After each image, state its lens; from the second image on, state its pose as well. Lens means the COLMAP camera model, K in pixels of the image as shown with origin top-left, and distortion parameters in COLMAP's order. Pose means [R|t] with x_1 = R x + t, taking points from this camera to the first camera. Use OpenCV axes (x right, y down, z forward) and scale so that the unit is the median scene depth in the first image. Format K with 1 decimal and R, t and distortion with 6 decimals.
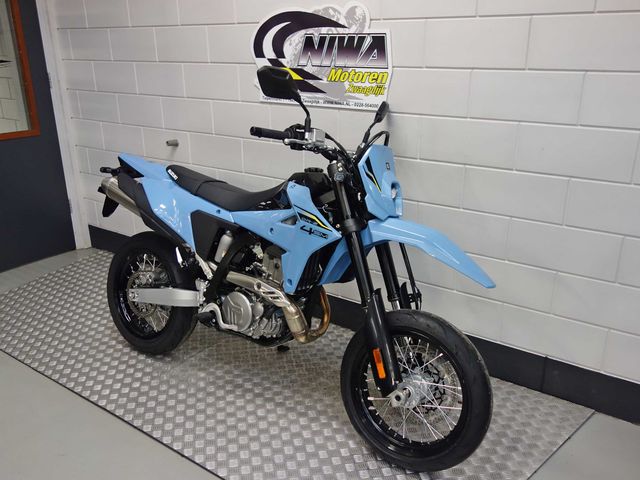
lens RADIAL K [[564.2, 0, 323.2], [0, 564.2, 240.3], [0, 0, 1]] dist [0.010223, -0.014626]
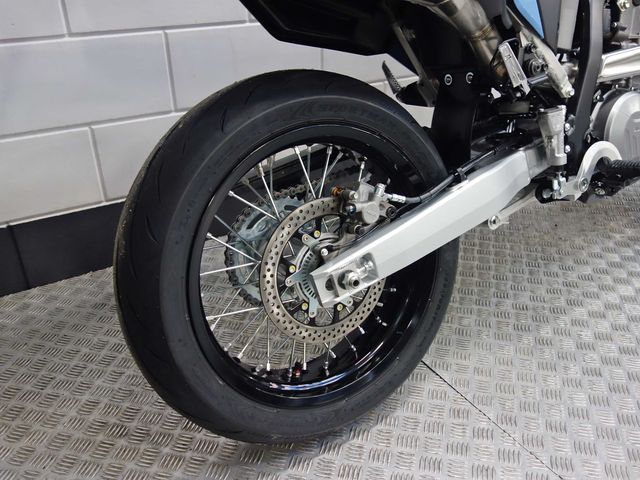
lens RADIAL K [[564.6, 0, 319.8], [0, 564.6, 233.3], [0, 0, 1]] dist [0.012451, 0.001102]
pose [[0.392914, -0.423441, 0.816282, -0.624072], [0.313753, 0.896138, 0.313842, -0.027753], [-0.864395, 0.132798, 0.484960, 0.924687]]
